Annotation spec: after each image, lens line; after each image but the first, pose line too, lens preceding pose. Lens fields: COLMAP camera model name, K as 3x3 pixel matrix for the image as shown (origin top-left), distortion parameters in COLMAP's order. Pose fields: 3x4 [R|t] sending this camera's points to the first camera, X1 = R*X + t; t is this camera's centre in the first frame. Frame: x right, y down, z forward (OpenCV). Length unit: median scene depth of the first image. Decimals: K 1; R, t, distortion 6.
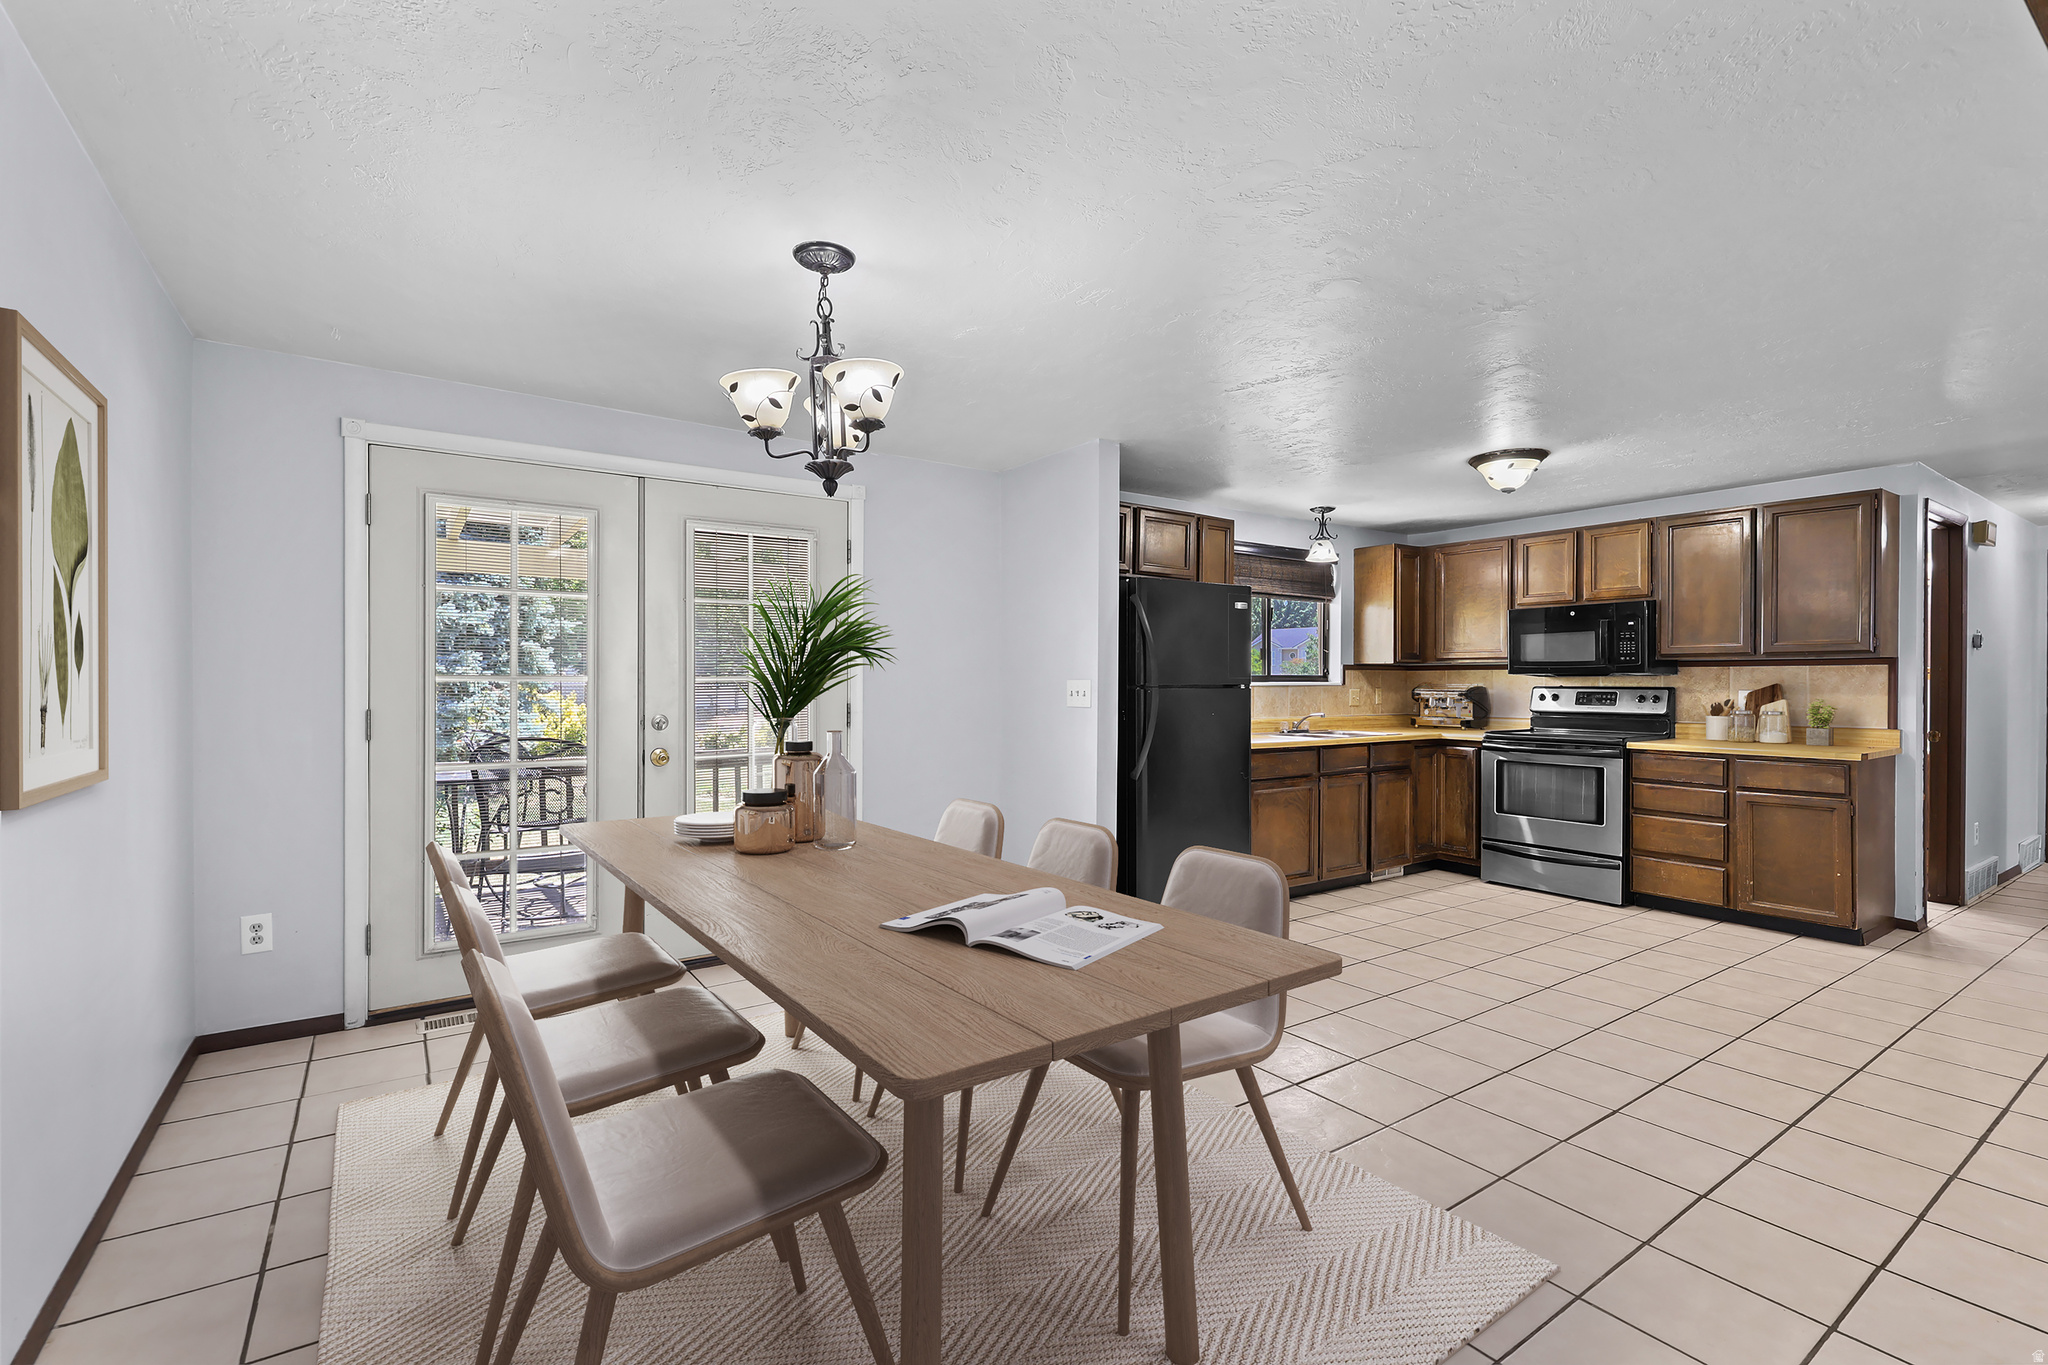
lens RADIAL K [[907.3, 0, 1015.9], [0, 907.3, 682.2], [0, 0, 1]] dist [-0.002455, -0.000567]
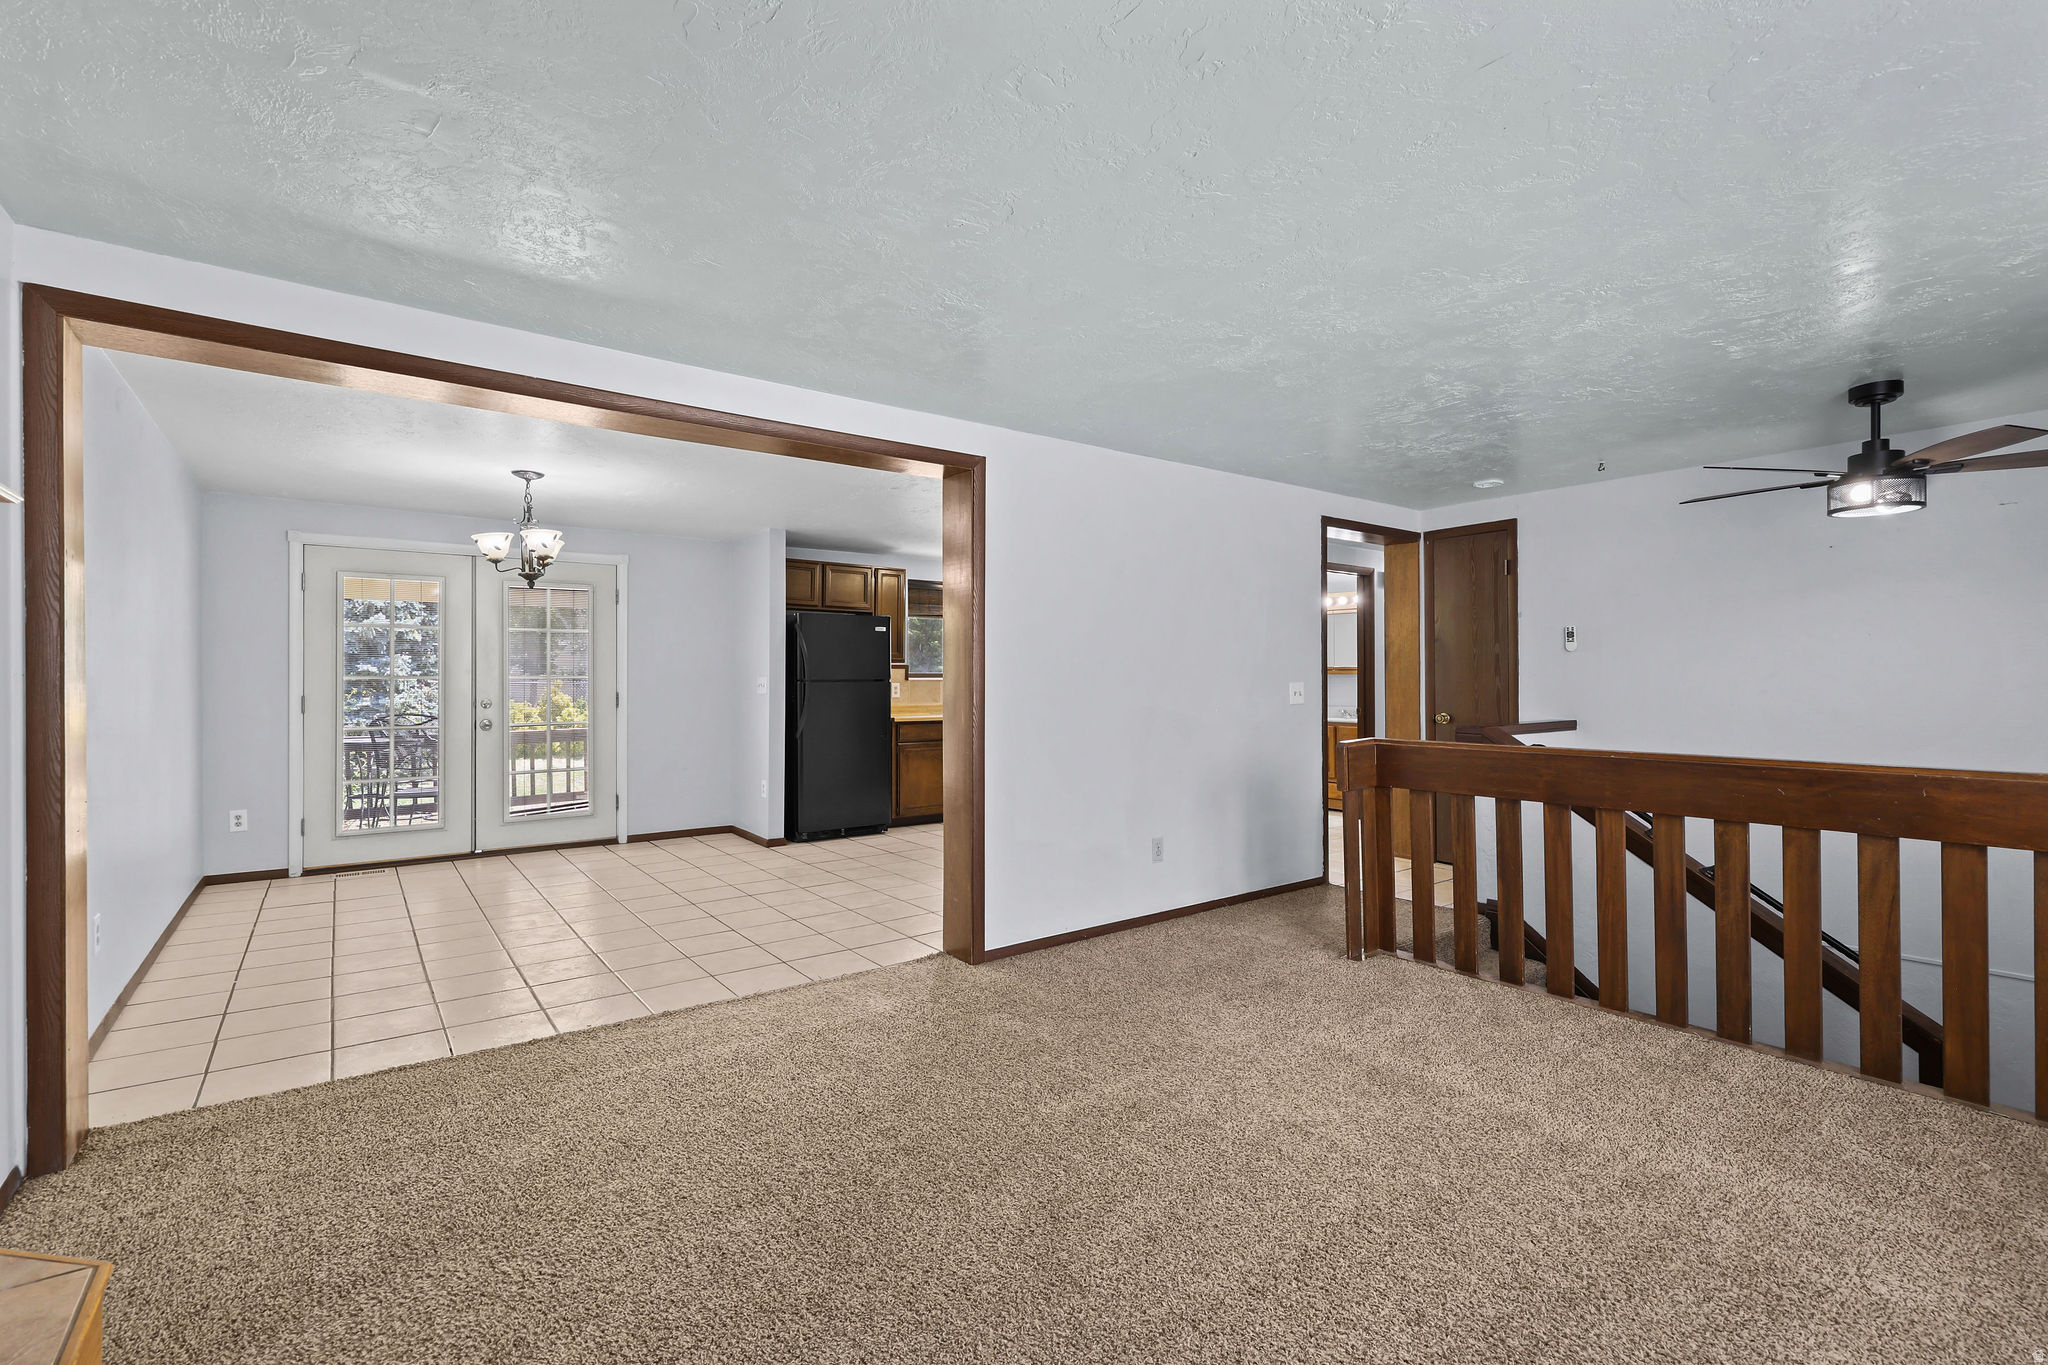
lens RADIAL K [[907.3, 0, 1021.1], [0, 907.3, 671.5], [0, 0, 1]] dist [-0.002455, -0.000567]
pose [[0.999110, -0.003760, 0.042021, 0.385902], [0.004124, 0.999955, -0.008585, 0.002920], [-0.041987, 0.008751, 0.999080, -0.520854]]
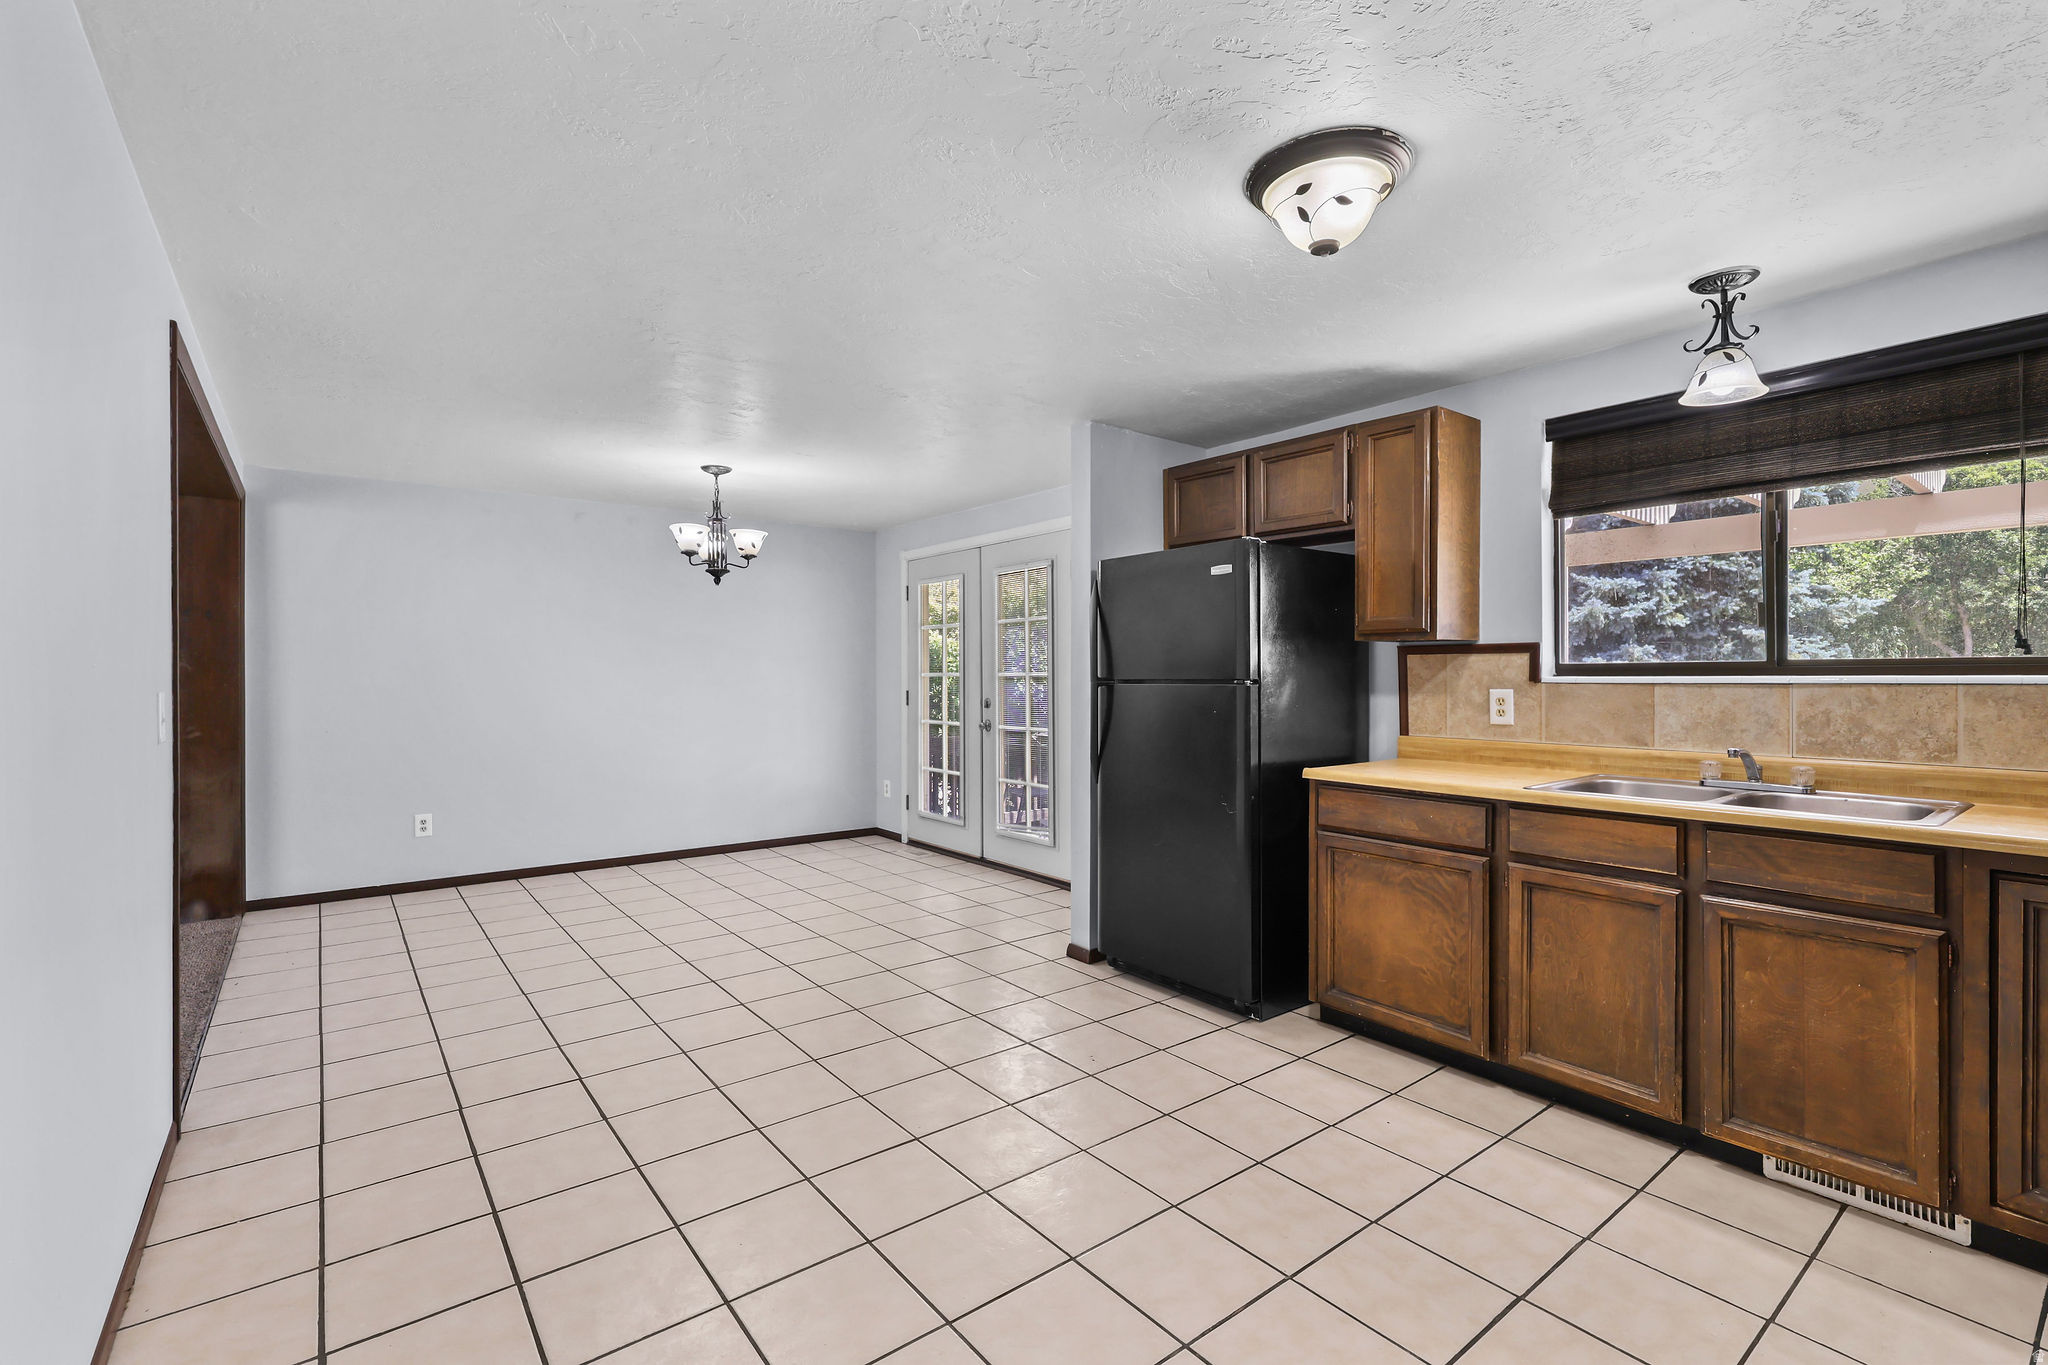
lens RADIAL K [[907.3, 0, 1015.7], [0, 907.3, 678.9], [0, 0, 1]] dist [-0.002455, -0.000567]
pose [[0.054684, 0.001652, -0.998502, 0.868485], [-0.000212, 0.999999, 0.001643, 0.000840], [0.998504, 0.000121, 0.054684, 0.728145]]
